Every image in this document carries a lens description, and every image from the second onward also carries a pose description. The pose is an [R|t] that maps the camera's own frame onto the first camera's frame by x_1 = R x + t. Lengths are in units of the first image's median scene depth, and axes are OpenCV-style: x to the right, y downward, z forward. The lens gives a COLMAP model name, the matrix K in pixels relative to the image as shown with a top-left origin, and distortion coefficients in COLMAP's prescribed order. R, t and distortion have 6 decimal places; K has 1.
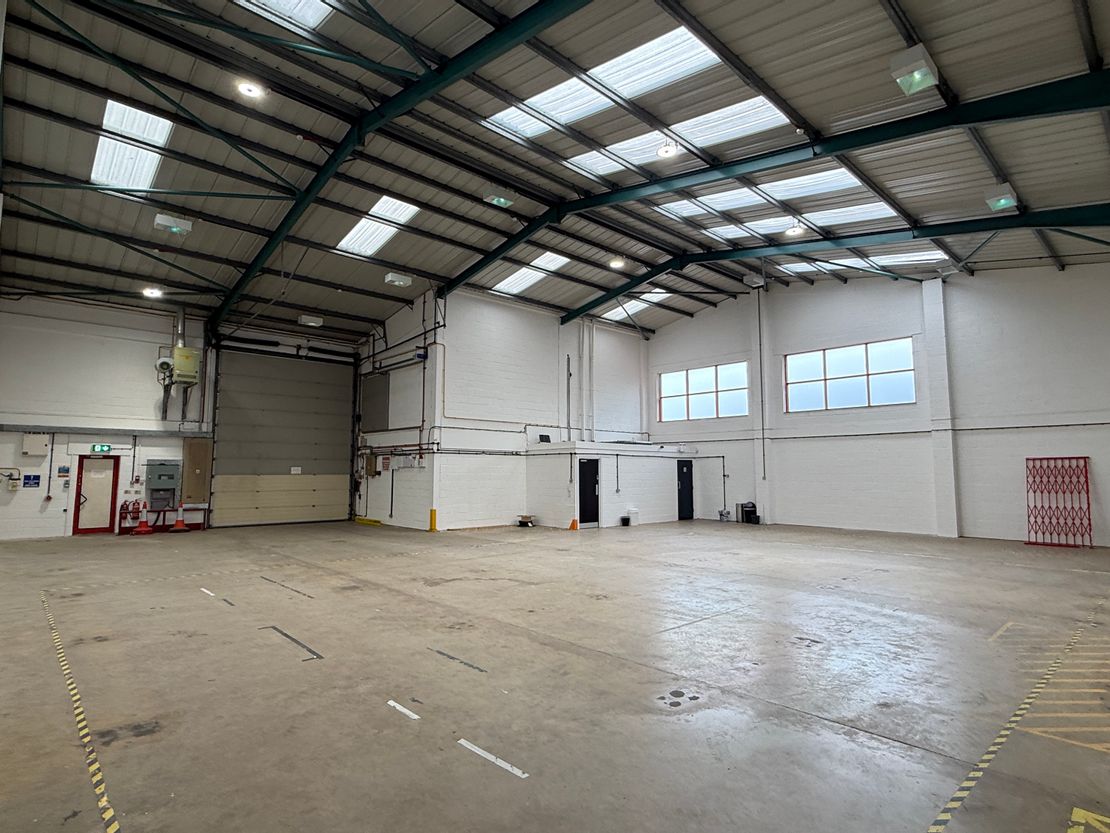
lens RADIAL K [[587.4, 0, 551.5], [0, 587.4, 415.2], [0, 0, 1]] dist [-0.000432, -0.000532]
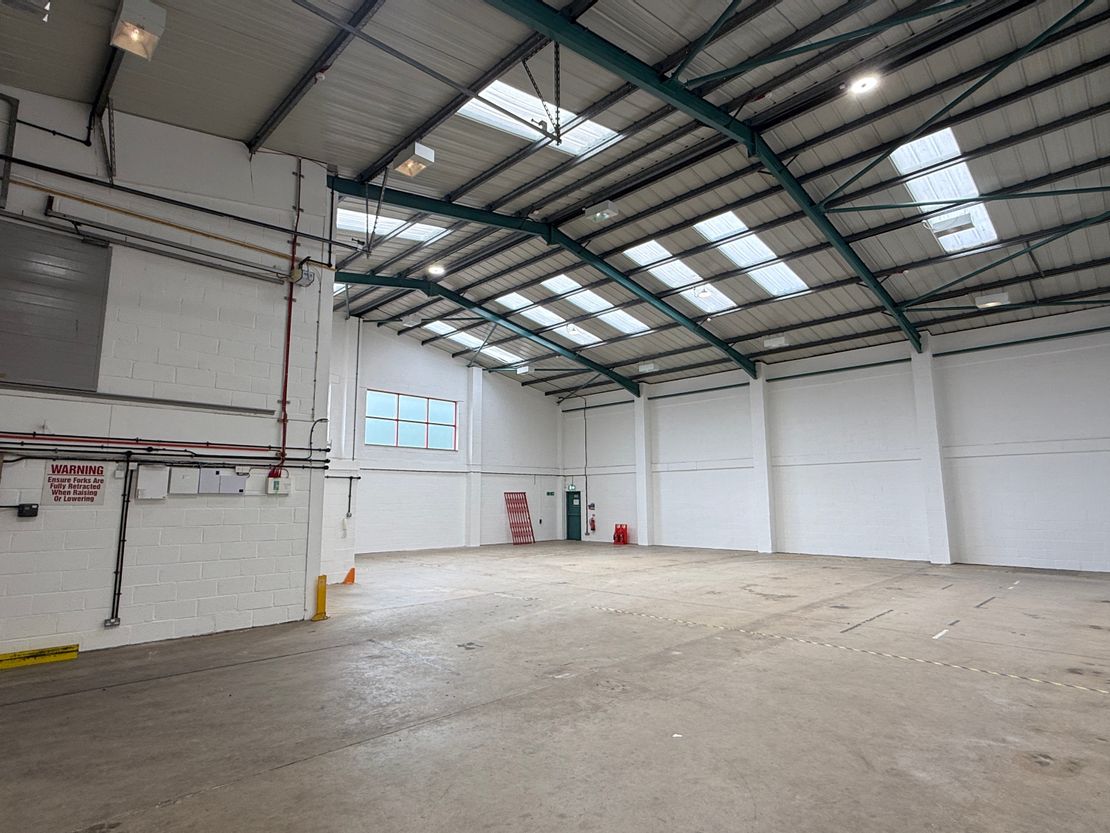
lens RADIAL K [[587.4, 0, 551.5], [0, 587.4, 415.2], [0, 0, 1]] dist [-0.000432, -0.000532]
pose [[-0.039845, 0.140902, 0.989221, -0.715955], [-0.088952, 0.985577, -0.143966, 0.072553], [-0.995239, -0.093729, -0.026737, 0.780796]]
